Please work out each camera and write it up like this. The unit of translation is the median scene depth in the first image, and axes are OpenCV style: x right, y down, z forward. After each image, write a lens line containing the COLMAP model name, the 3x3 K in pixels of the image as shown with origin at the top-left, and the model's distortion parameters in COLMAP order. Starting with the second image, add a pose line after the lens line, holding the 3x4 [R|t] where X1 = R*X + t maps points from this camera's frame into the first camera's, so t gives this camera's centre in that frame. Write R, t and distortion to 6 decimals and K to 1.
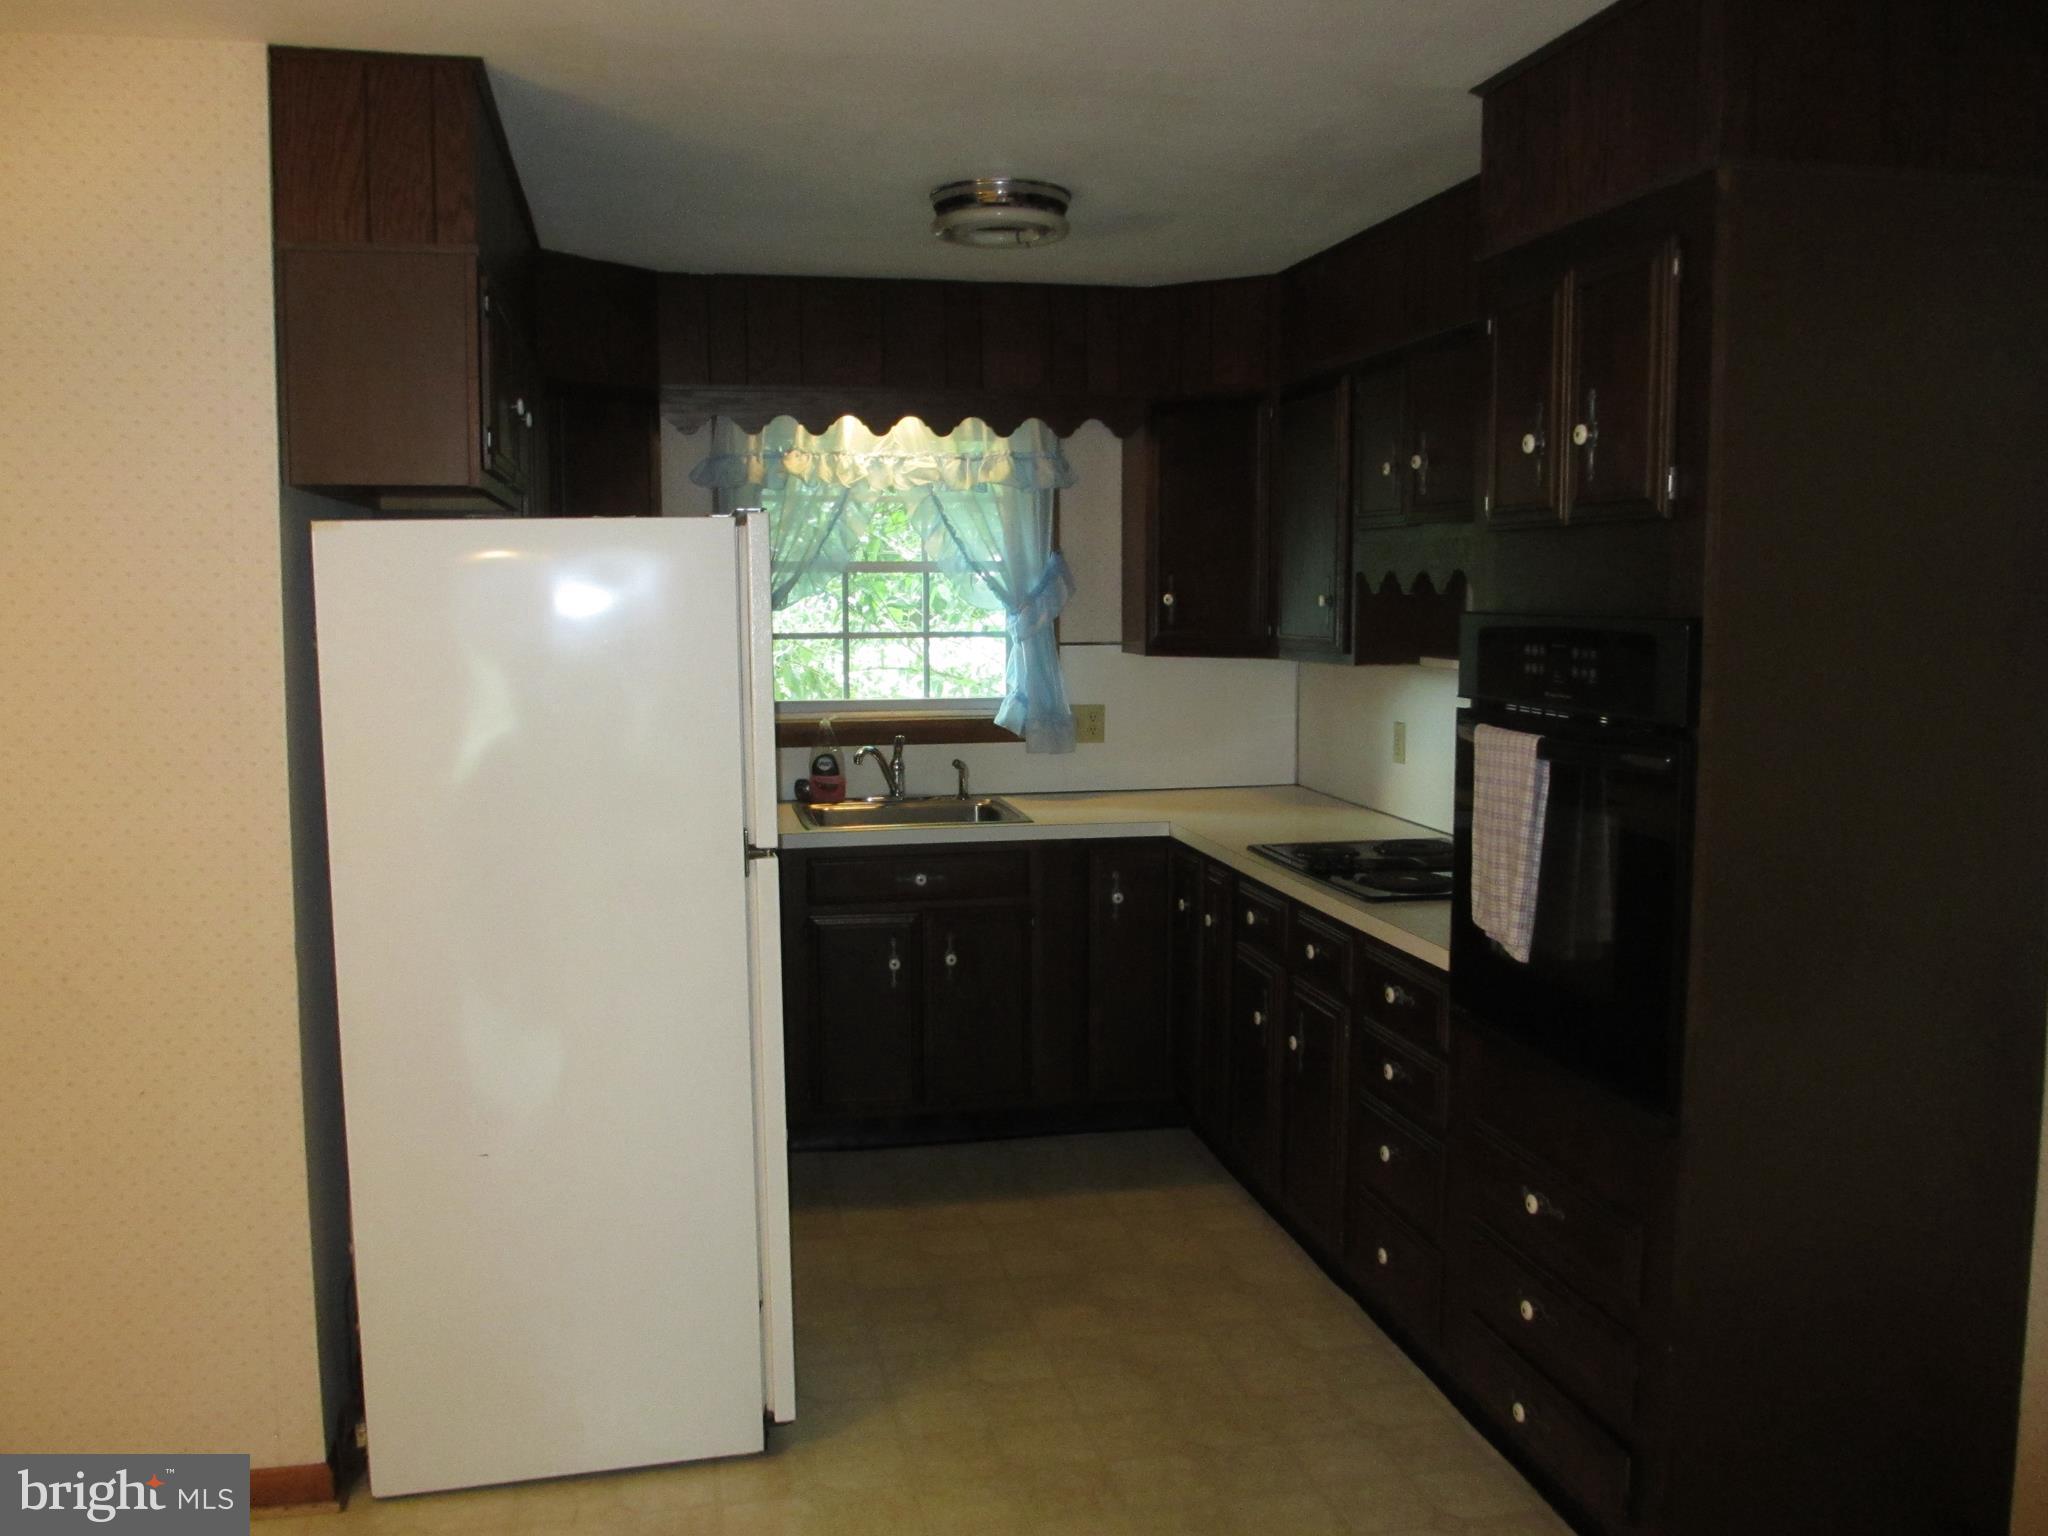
lens RADIAL K [[1695.3, 0, 1024.0], [0, 1695.3, 768.0], [0, 0, 1]] dist [-0.082196, 0.008787]
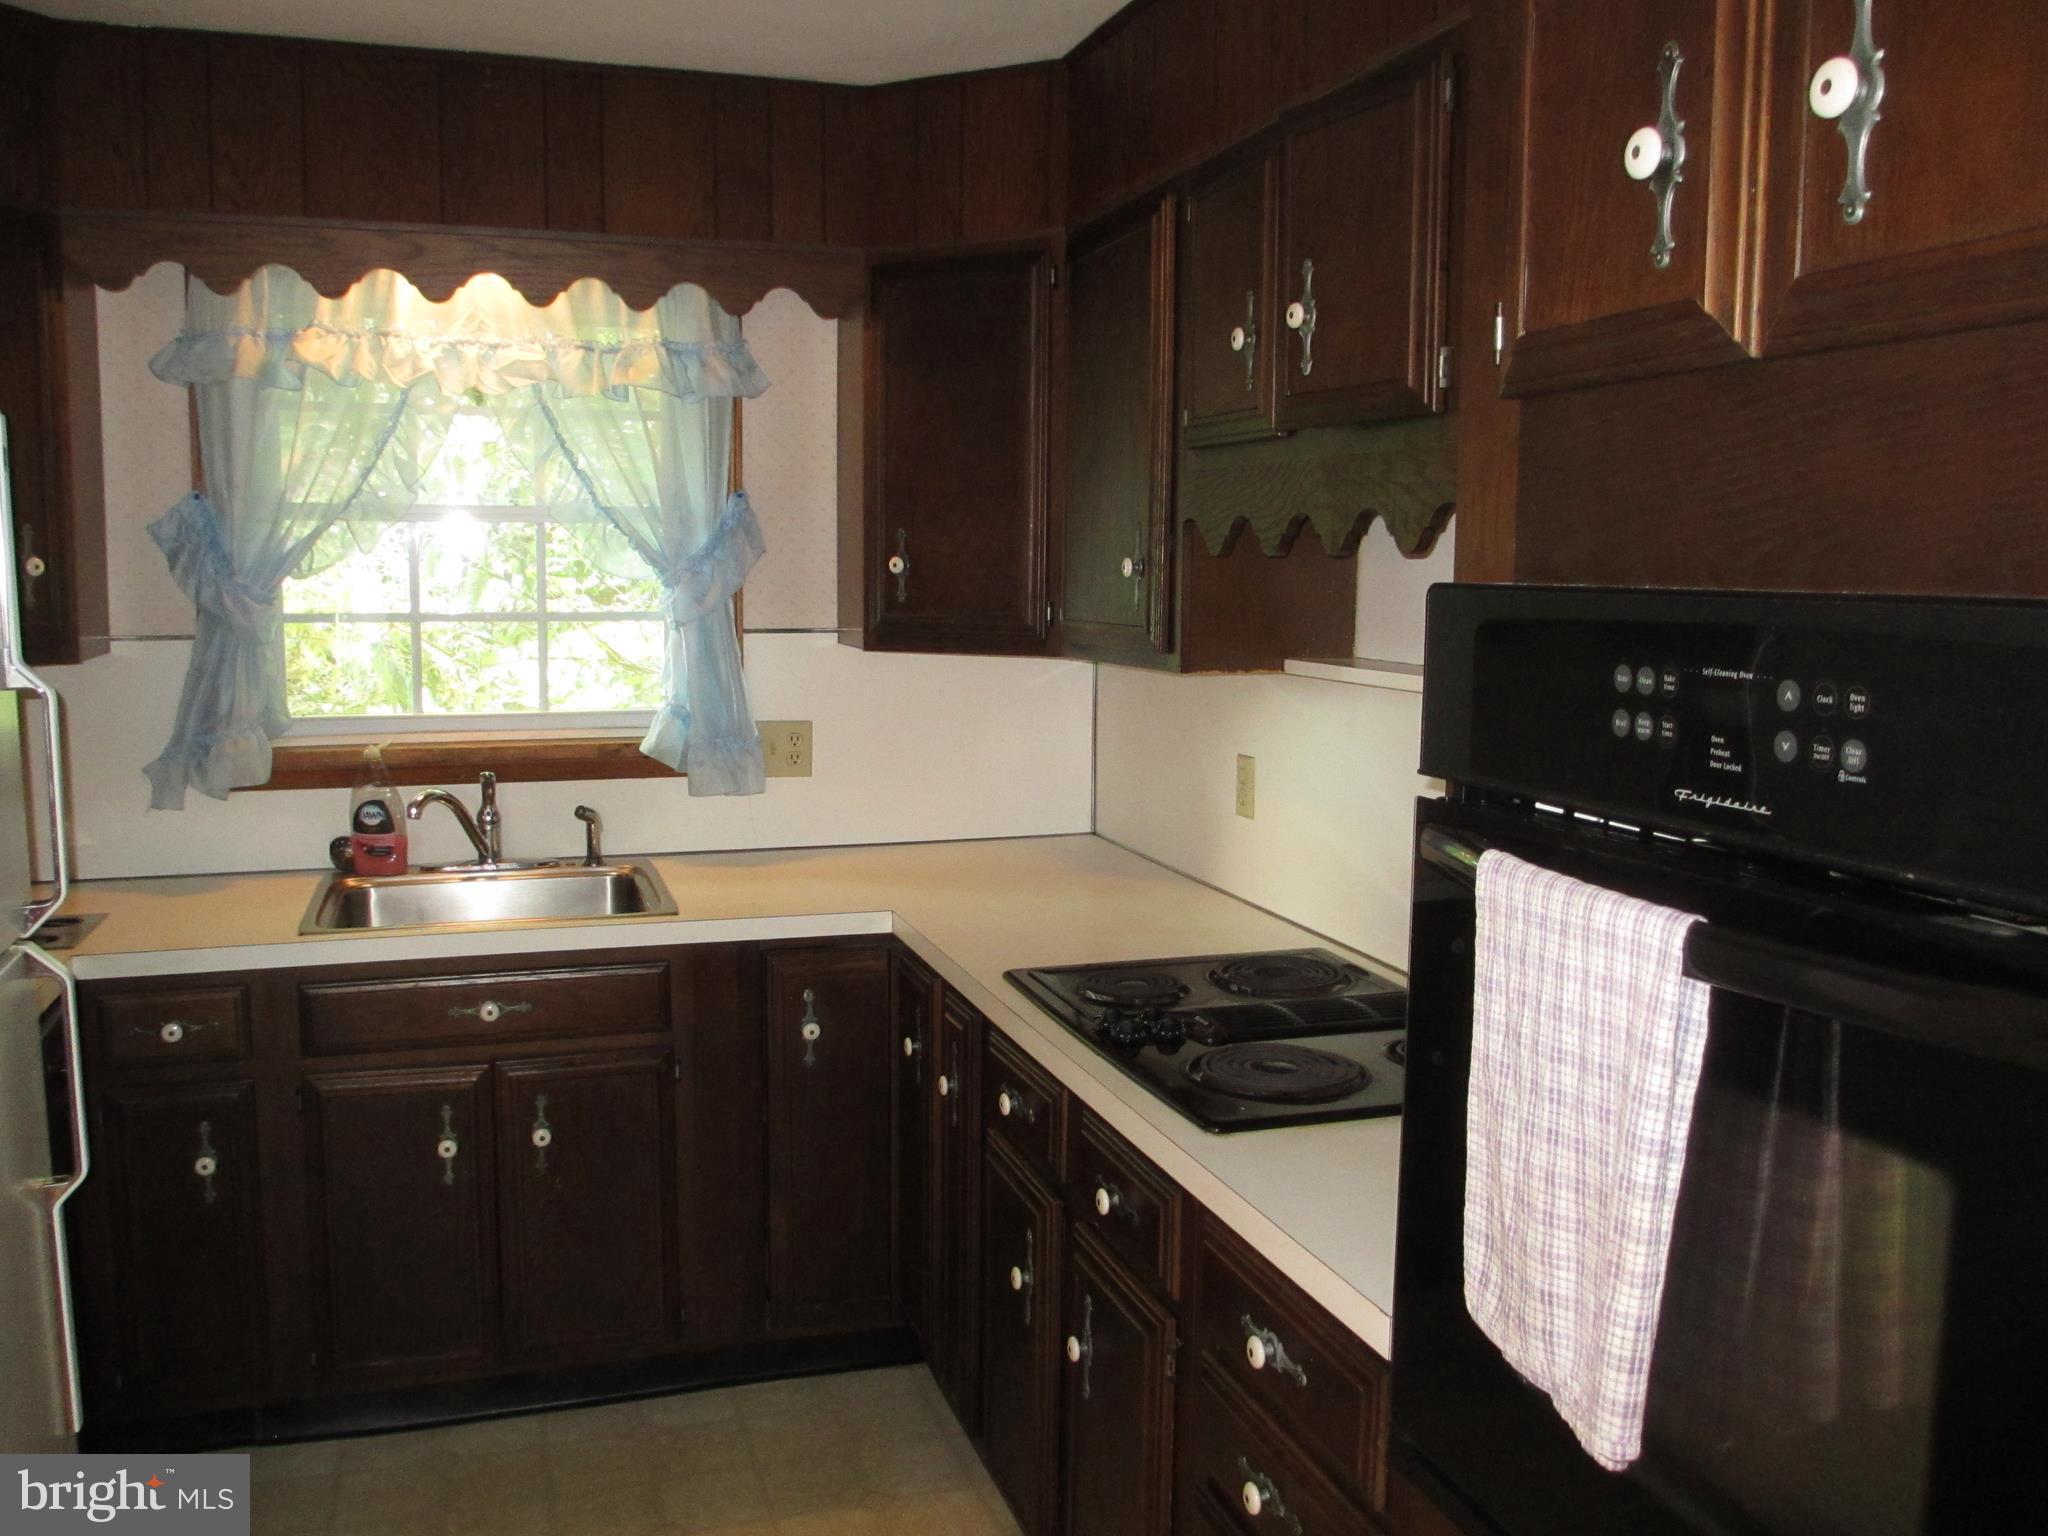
lens RADIAL K [[1695.3, 0, 1024.0], [0, 1695.3, 768.0], [0, 0, 1]] dist [-0.082196, 0.008787]
pose [[0.994070, -0.000623, 0.108739, 0.063040], [-0.000873, 0.999906, 0.013710, -0.030208], [-0.108737, -0.013723, 0.993976, 0.343304]]
